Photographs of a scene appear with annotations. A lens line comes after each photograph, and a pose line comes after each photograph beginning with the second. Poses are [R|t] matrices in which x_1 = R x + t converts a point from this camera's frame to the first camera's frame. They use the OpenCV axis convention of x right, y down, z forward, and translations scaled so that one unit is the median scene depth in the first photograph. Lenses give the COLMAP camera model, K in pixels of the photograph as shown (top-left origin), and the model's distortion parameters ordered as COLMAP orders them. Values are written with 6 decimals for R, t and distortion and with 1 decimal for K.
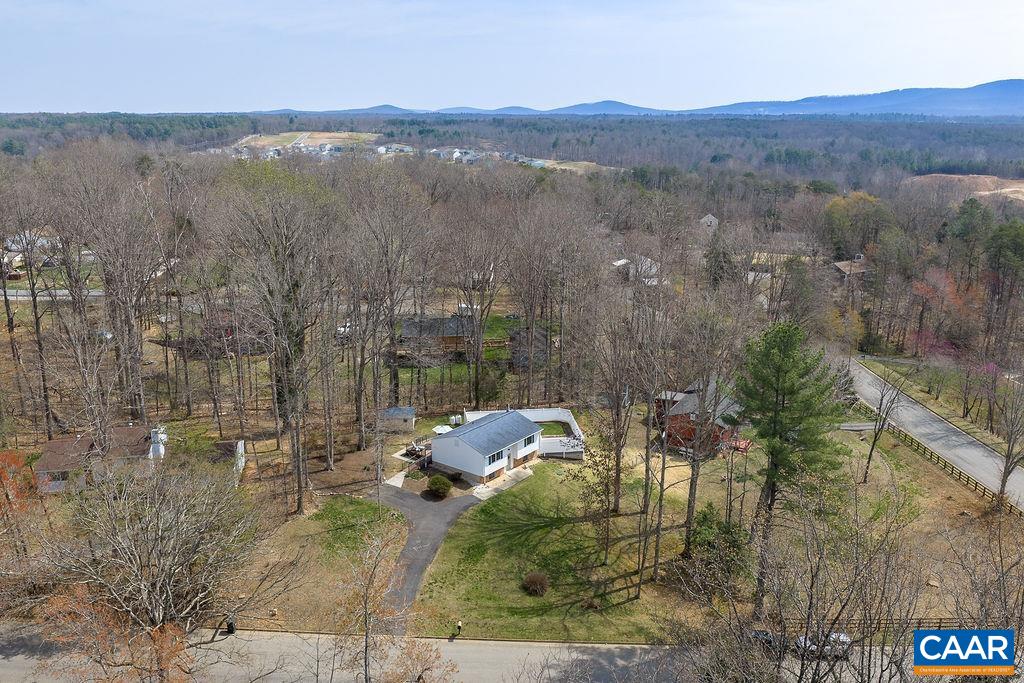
lens RADIAL K [[819.6, 0, 512.0], [0, 819.6, 341.5], [0, 0, 1]] dist [-0.000361, -0.002765]
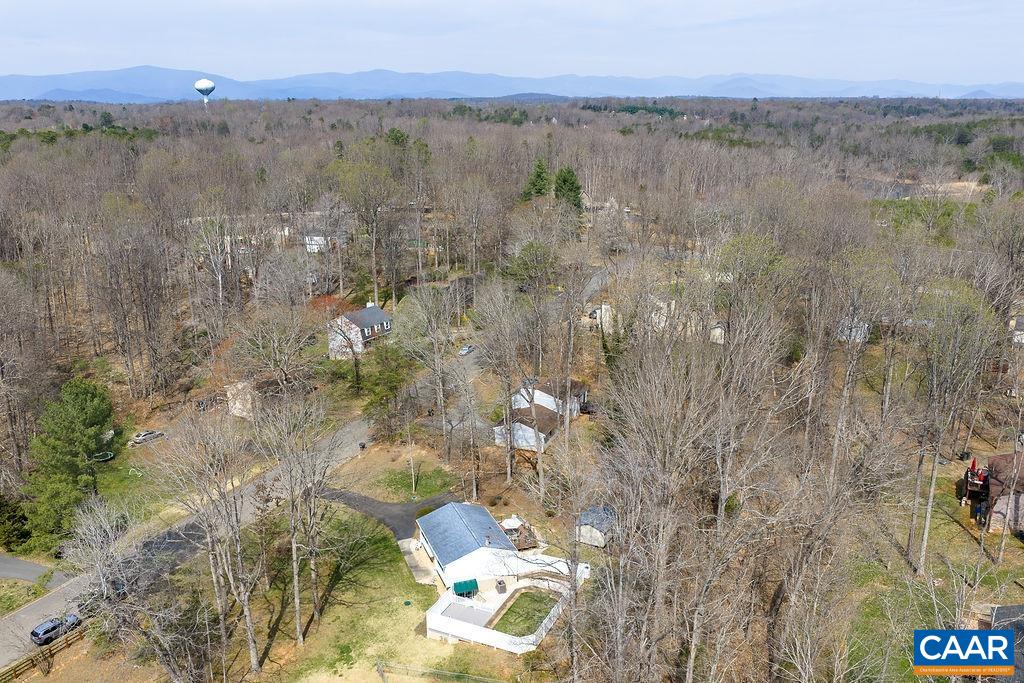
lens RADIAL K [[819.6, 0, 512.0], [0, 819.6, 341.5], [0, 0, 1]] dist [-0.000361, -0.002765]
pose [[-0.520423, 0.231618, -0.821896, 0.702625], [-0.223000, 0.892244, 0.392646, -0.492771], [0.824276, 0.387625, -0.412694, 1.432541]]
